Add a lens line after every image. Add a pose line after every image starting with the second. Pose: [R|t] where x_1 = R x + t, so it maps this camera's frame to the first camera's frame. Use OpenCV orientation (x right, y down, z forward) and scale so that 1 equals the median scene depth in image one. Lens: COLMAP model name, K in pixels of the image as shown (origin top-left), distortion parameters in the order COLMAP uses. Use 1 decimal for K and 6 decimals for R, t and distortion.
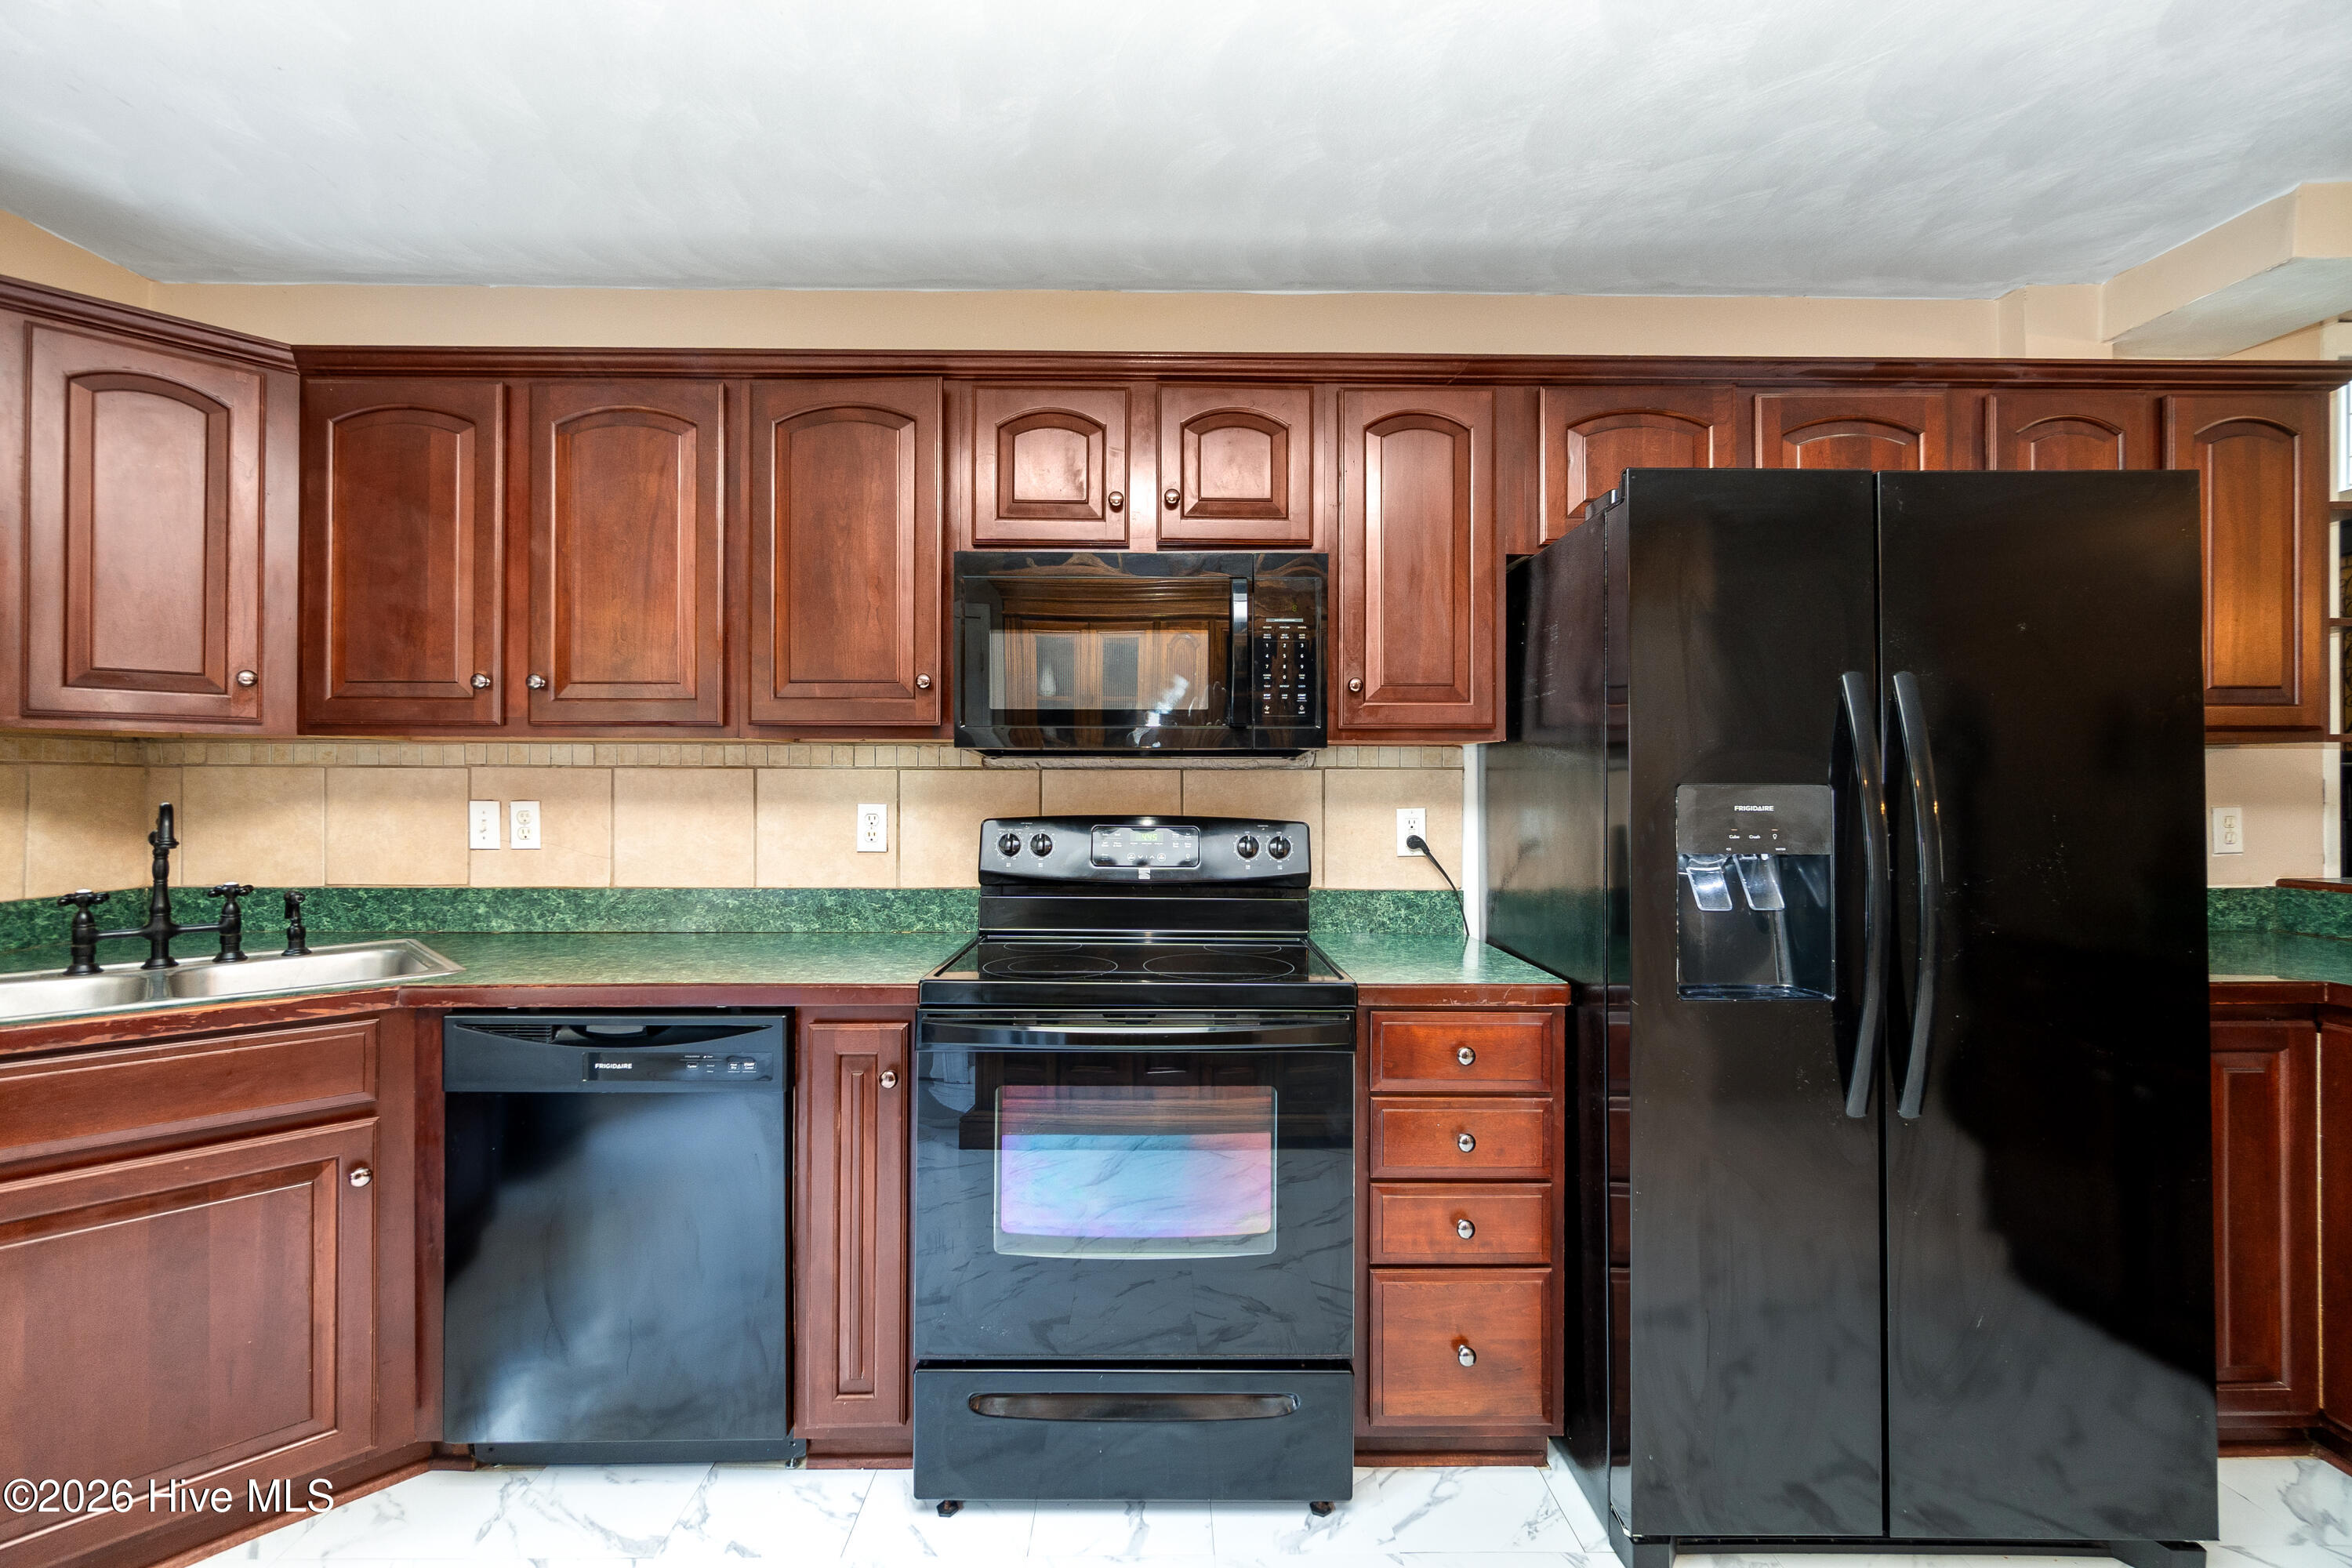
lens RADIAL K [[1008.7, 0, 1177.6], [0, 1008.7, 777.6], [0, 0, 1]] dist [-0.003889, 0.001248]
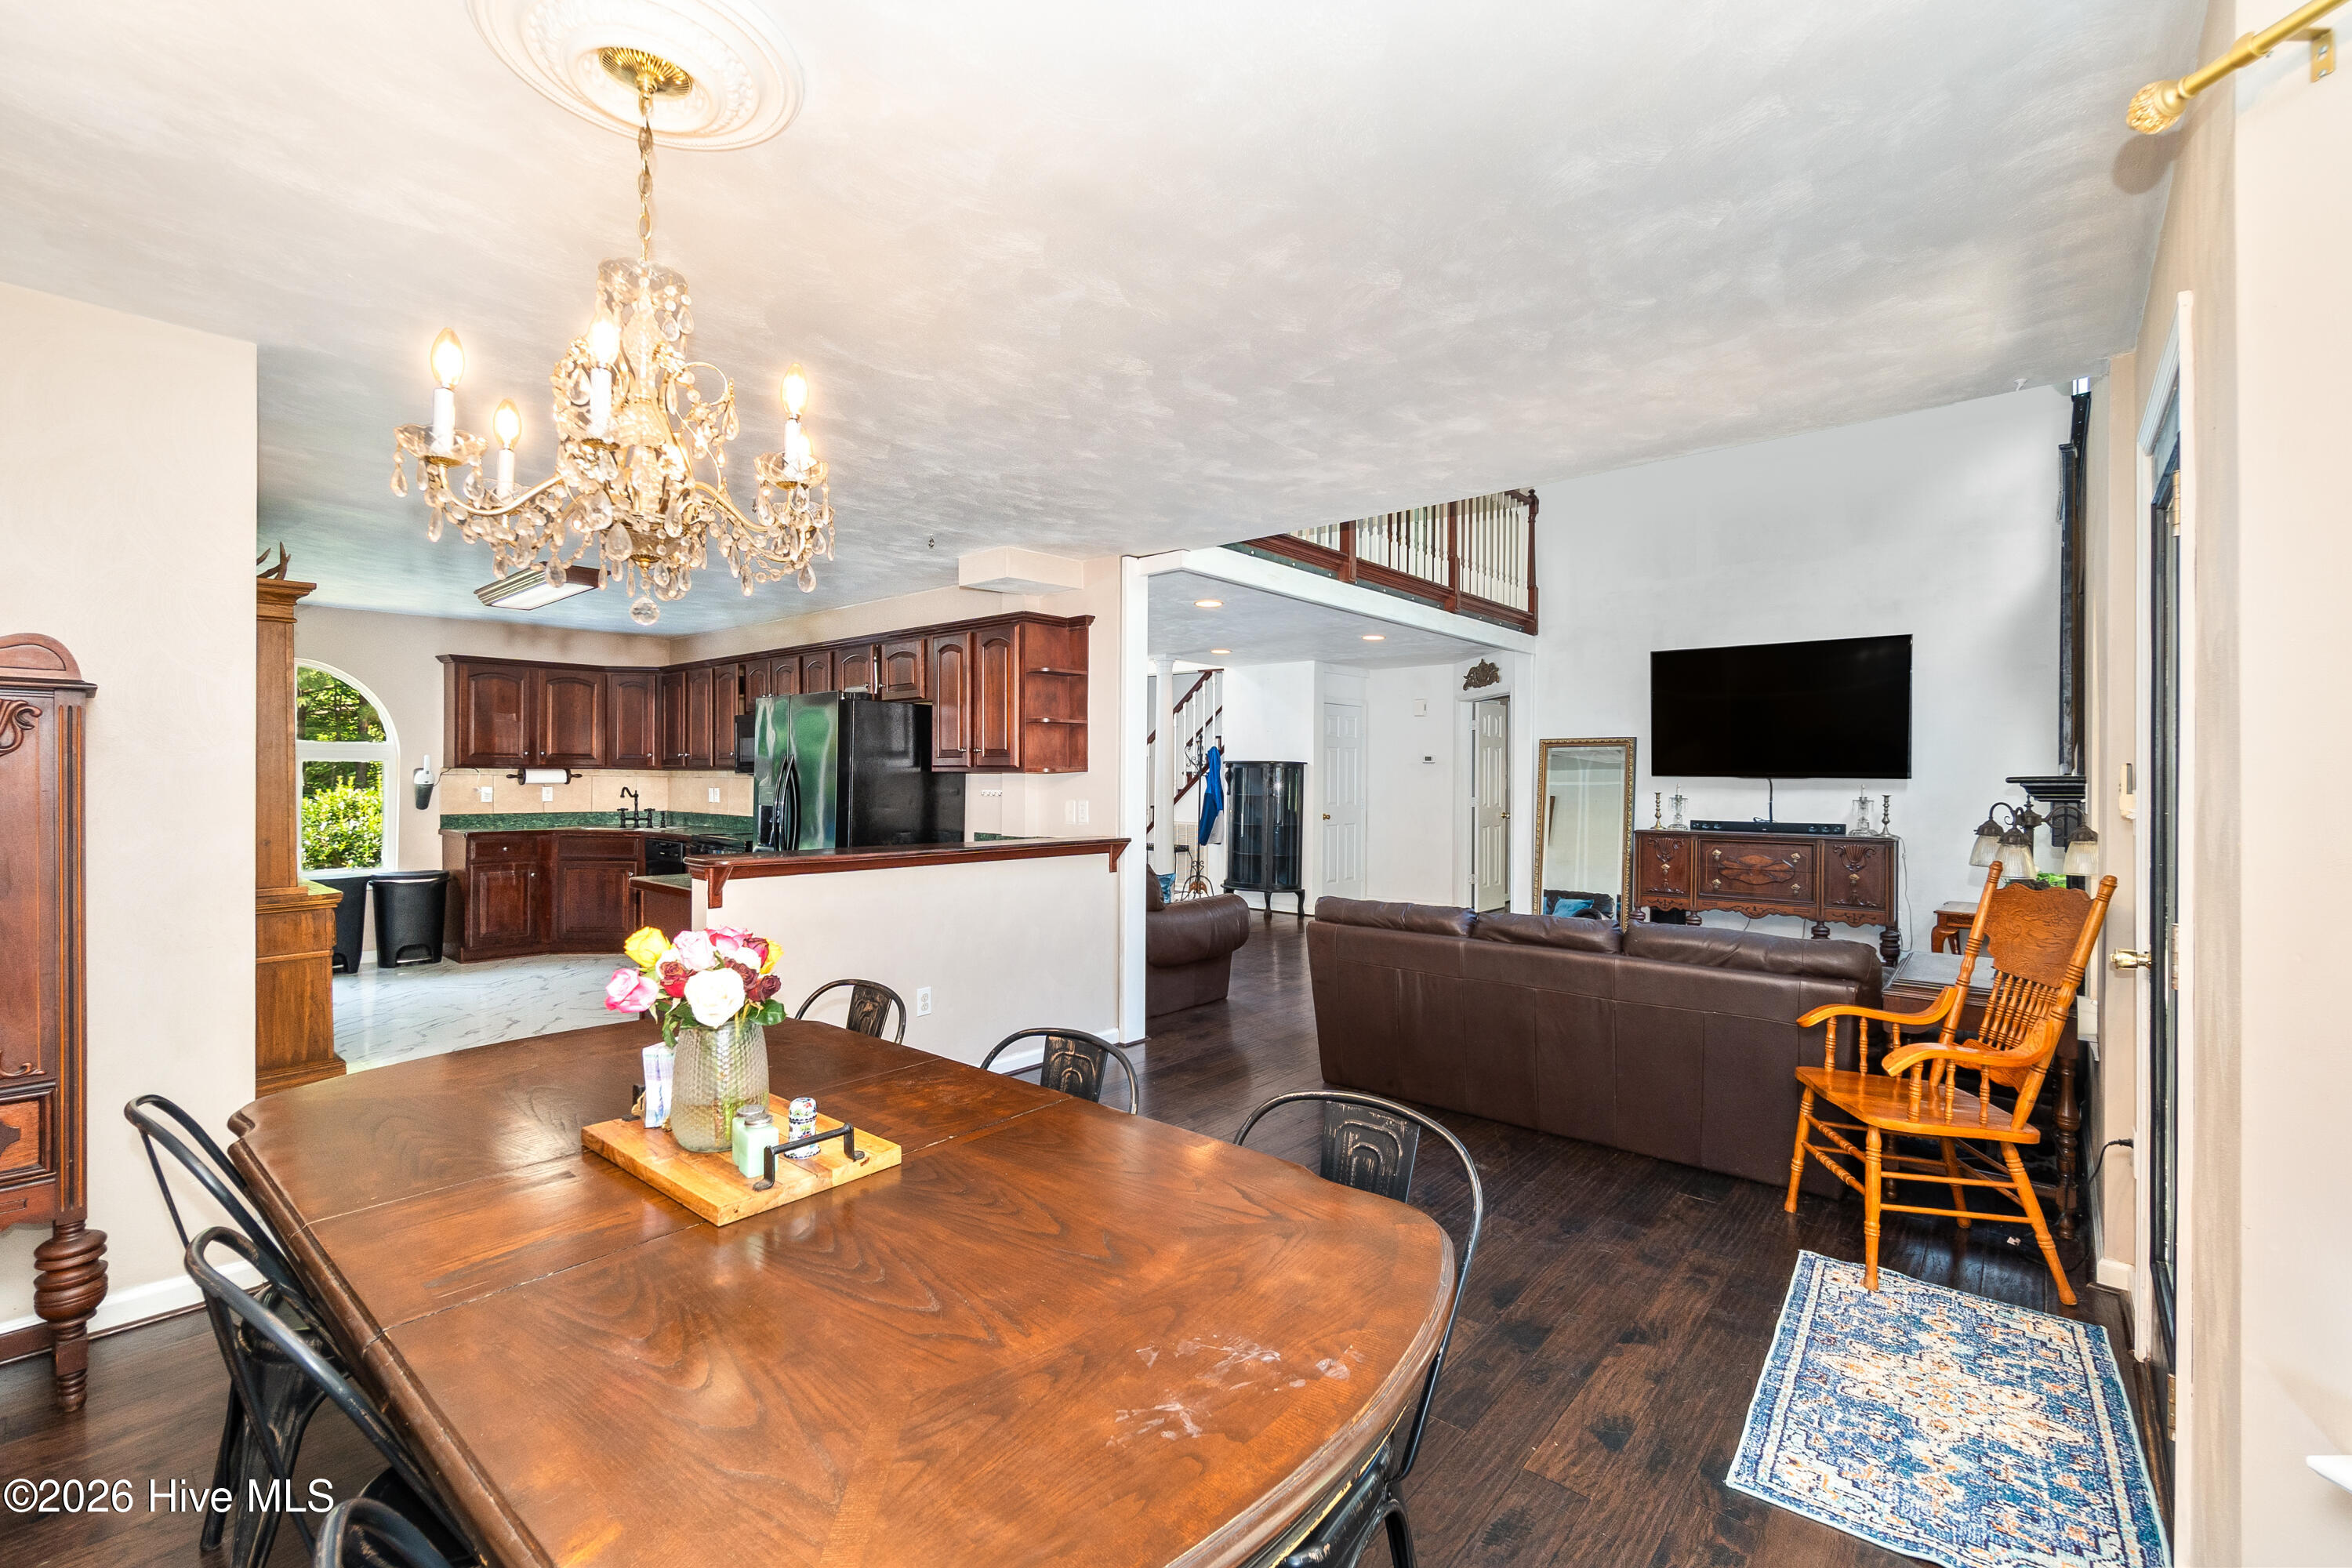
lens RADIAL K [[1008.7, 0, 1164.2], [0, 1008.7, 784.0], [0, 0, 1]] dist [-0.003889, 0.001248]
pose [[0.752098, 0.001990, -0.659048, 2.541098], [0.000191, 0.999995, 0.003237, 0.004015], [0.659051, -0.002561, 0.752094, -0.480639]]
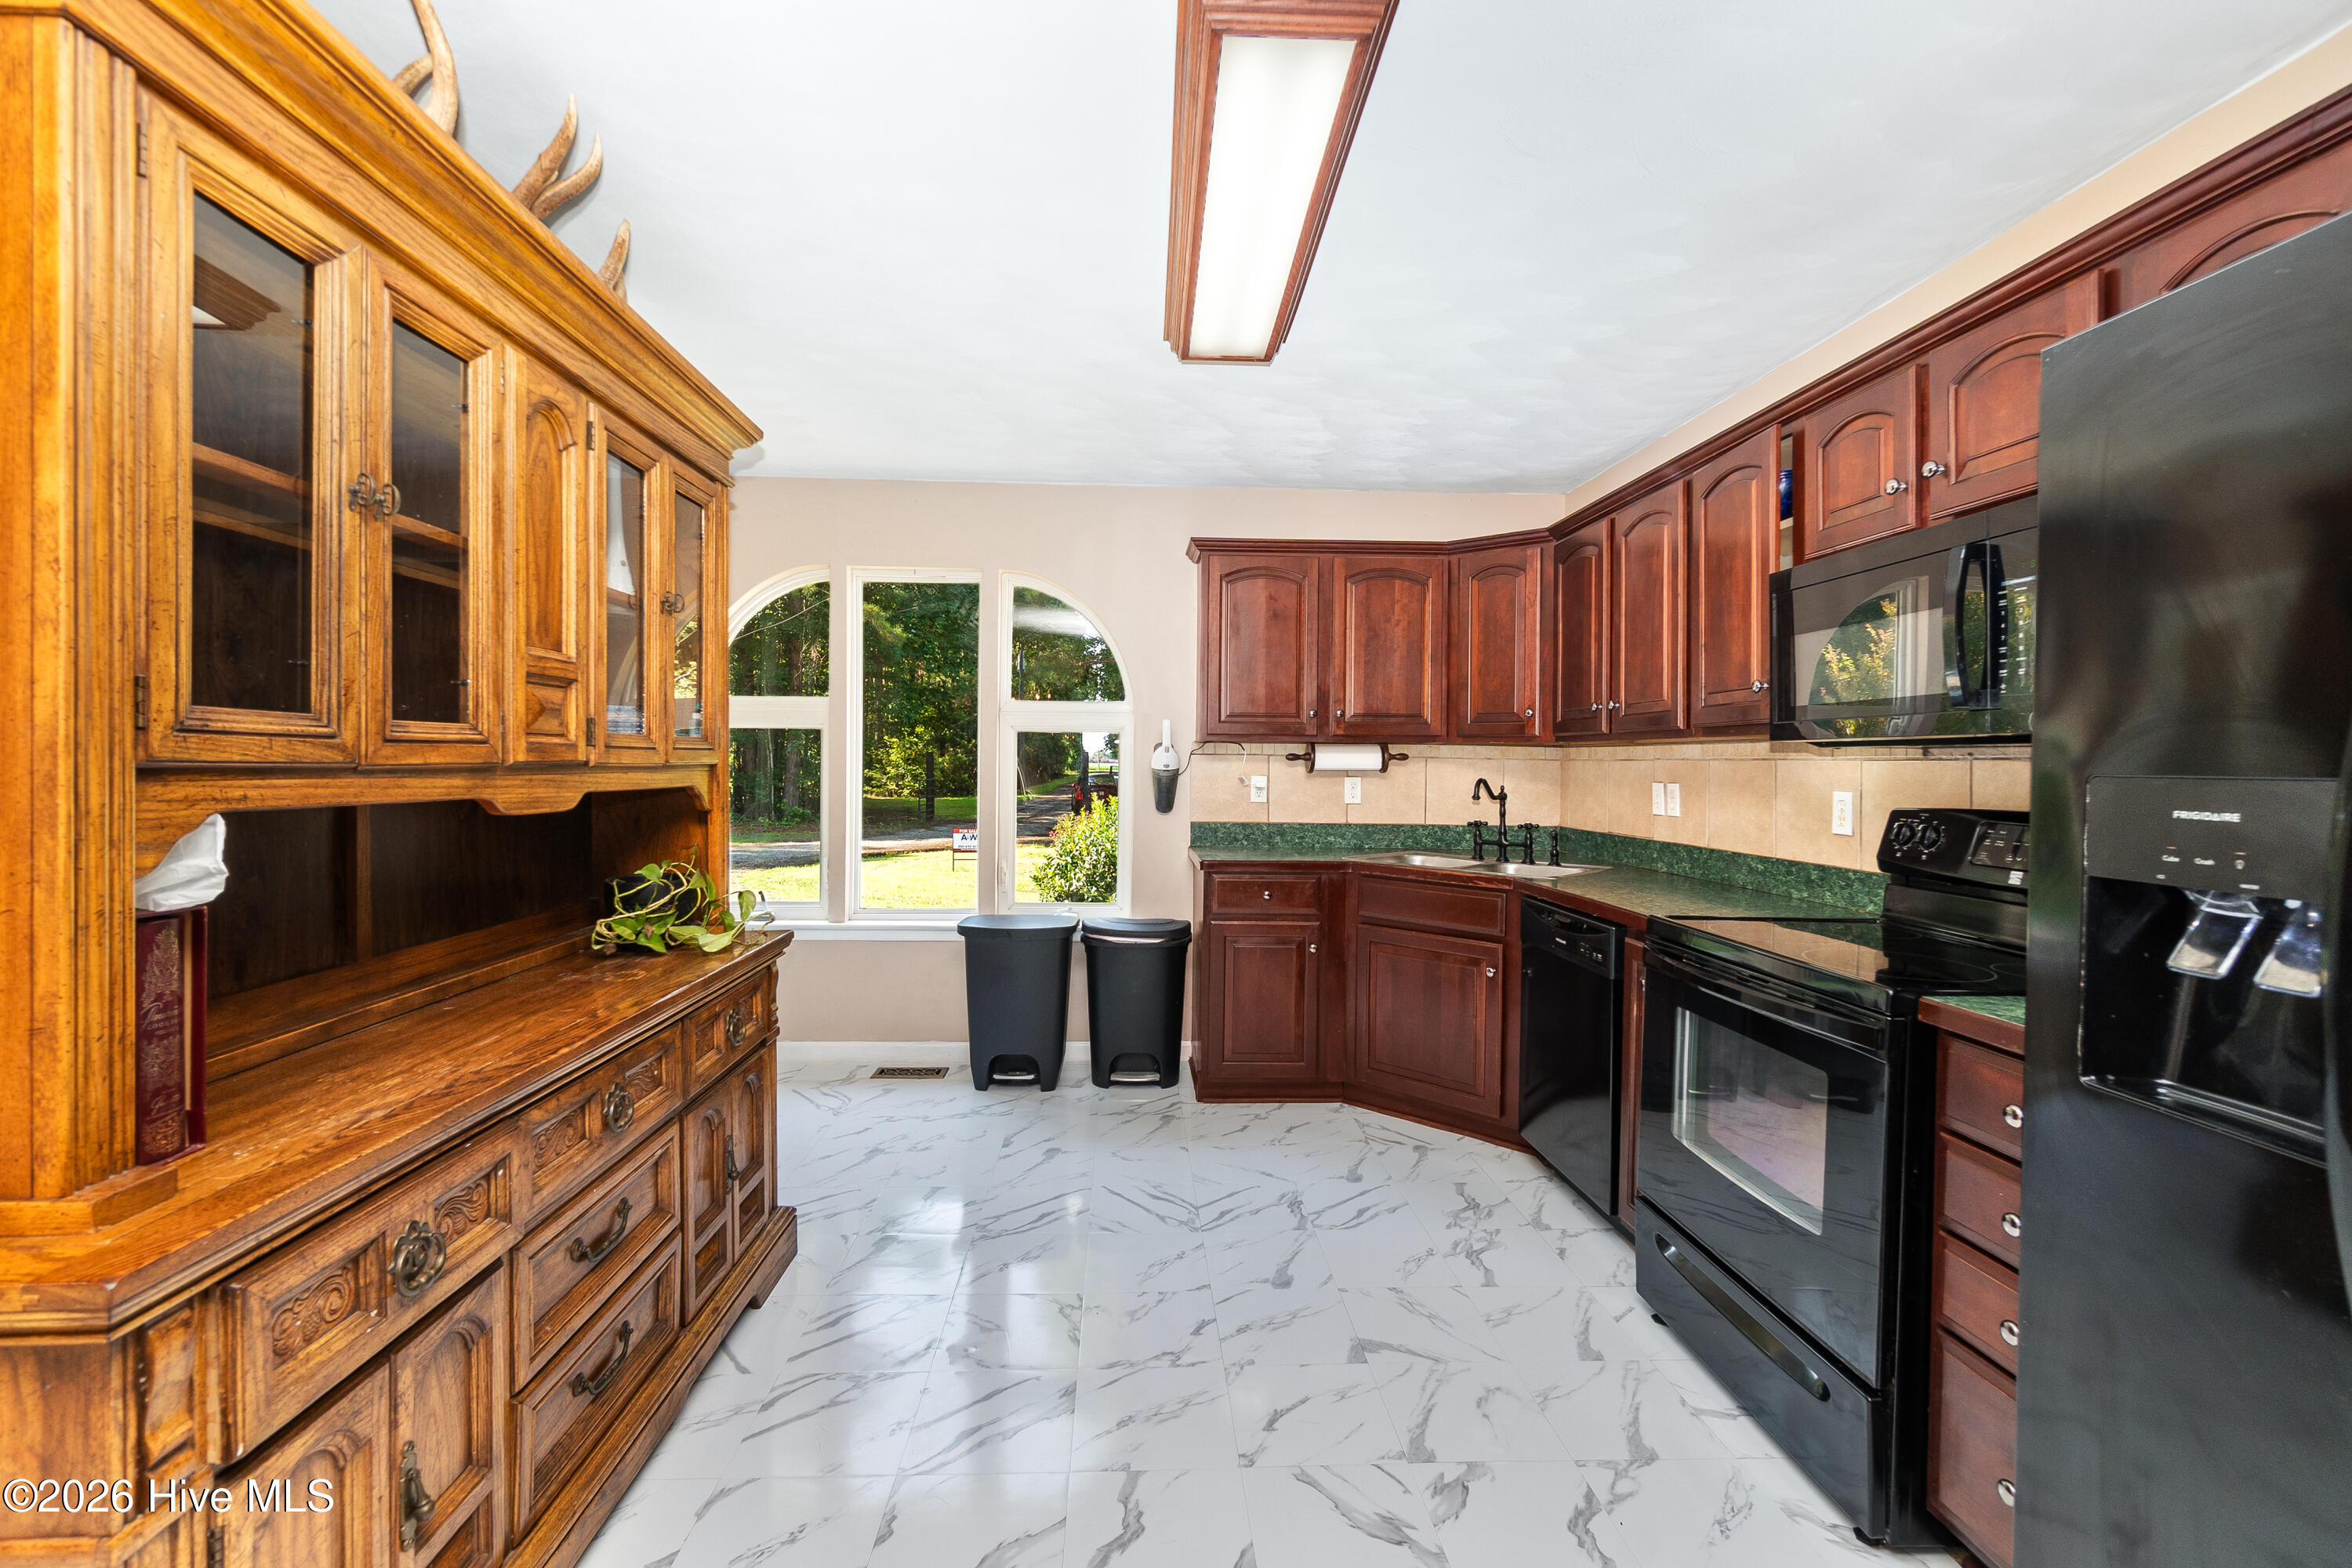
lens RADIAL K [[1008.7, 0, 1165.8], [0, 1008.7, 769.2], [0, 0, 1]] dist [-0.003889, 0.001248]
pose [[0.032810, 0.005349, -0.999447, 0.780656], [-0.009004, 0.999947, 0.005056, 0.002890], [0.999421, 0.008833, 0.032857, 0.222339]]
